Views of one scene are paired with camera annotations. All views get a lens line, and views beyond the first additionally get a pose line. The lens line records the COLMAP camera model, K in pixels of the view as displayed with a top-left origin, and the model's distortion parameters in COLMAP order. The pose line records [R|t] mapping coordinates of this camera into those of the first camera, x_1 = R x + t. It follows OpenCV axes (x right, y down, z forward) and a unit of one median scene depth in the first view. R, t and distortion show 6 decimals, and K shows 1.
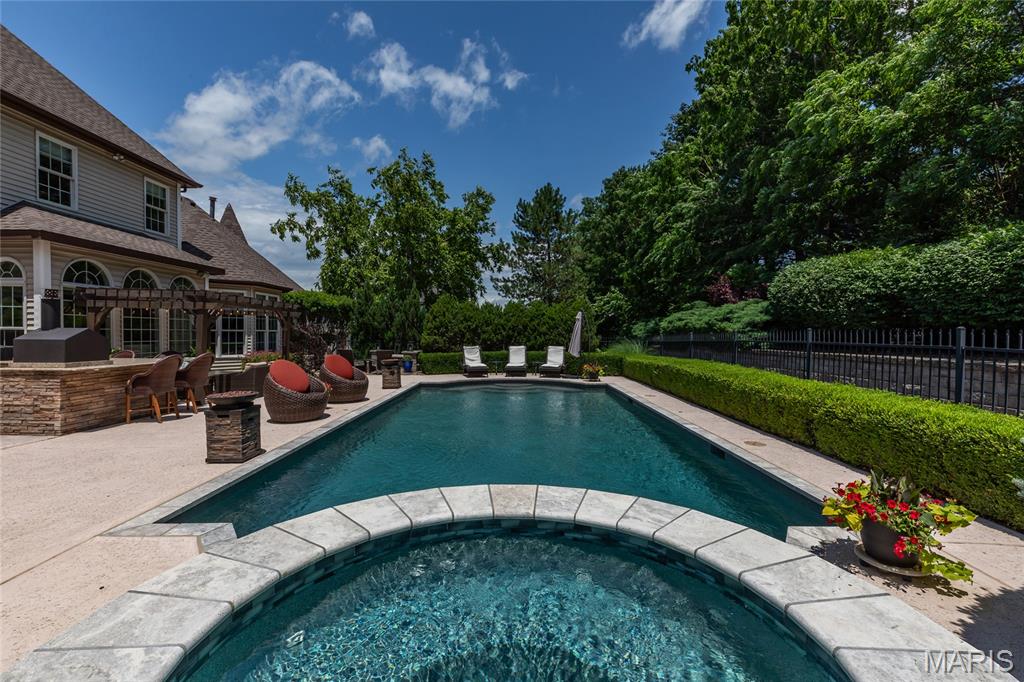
lens RADIAL K [[467.5, 0, 512.5], [0, 467.5, 334.2], [0, 0, 1]] dist [0.000302, 0.000170]
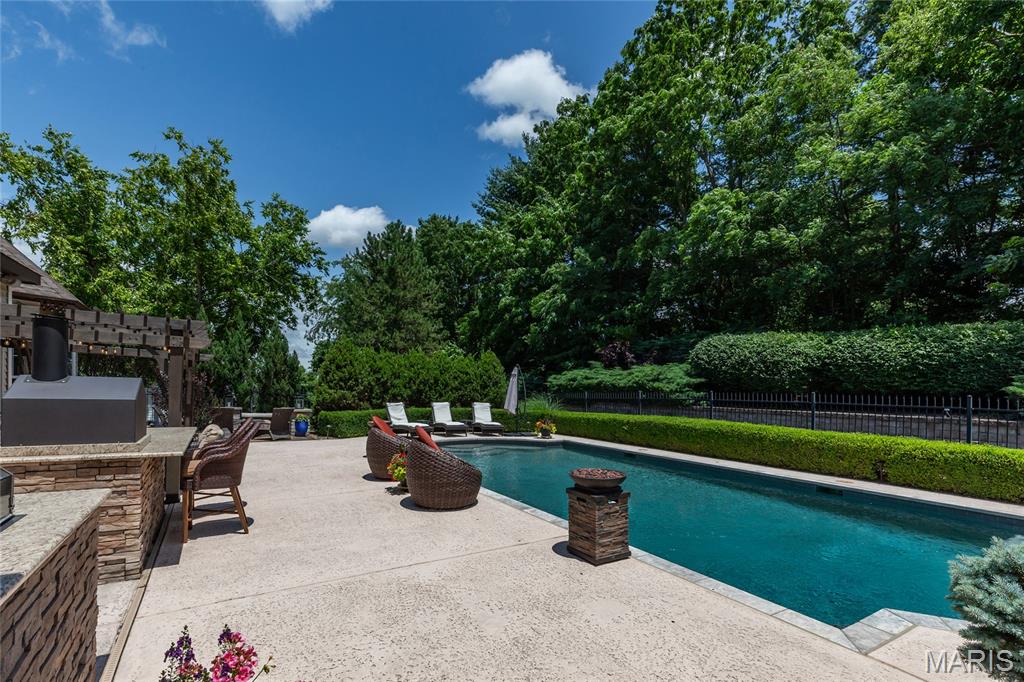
lens RADIAL K [[493.8, 0, 513.2], [0, 493.8, 390.9], [0, 0, 1]] dist [0.001863, 0.000132]
pose [[0.850984, 0.012040, 0.525054, -0.554671], [-0.017419, 0.999834, 0.005304, -0.006183], [-0.524903, -0.013660, 0.851052, 0.176888]]
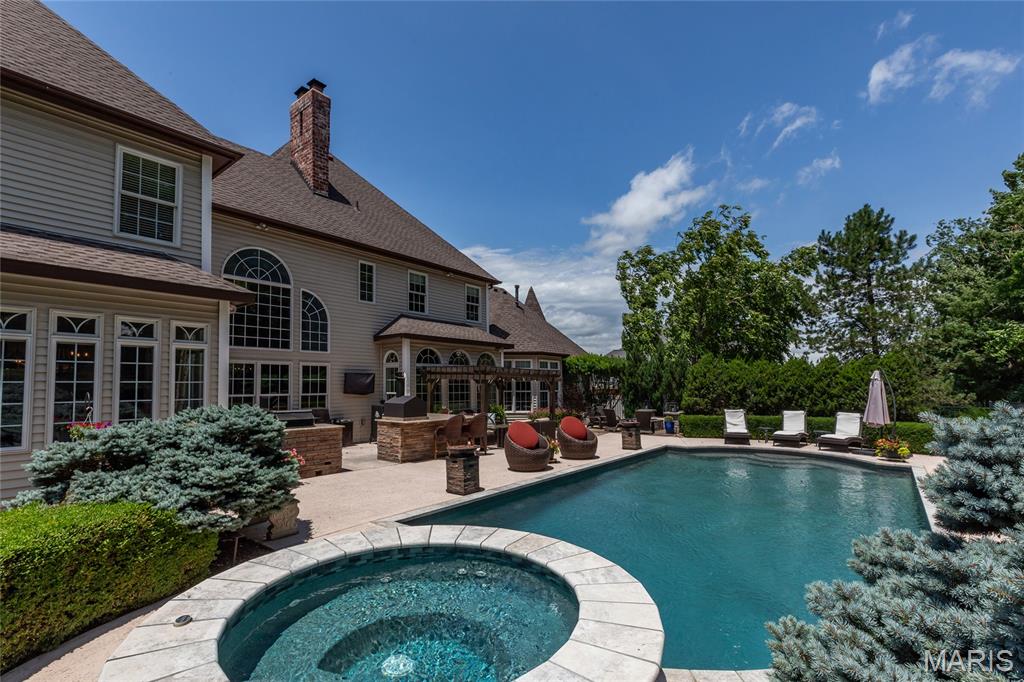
lens RADIAL K [[472.2, 0, 491.3], [0, 472.2, 350.2], [0, 0, 1]] dist [0.001174, -0.000002]
pose [[0.771345, -0.049458, -0.634493, 0.206672], [0.000972, 0.997066, -0.076538, -0.030101], [0.636417, 0.058420, 0.769130, -0.050094]]
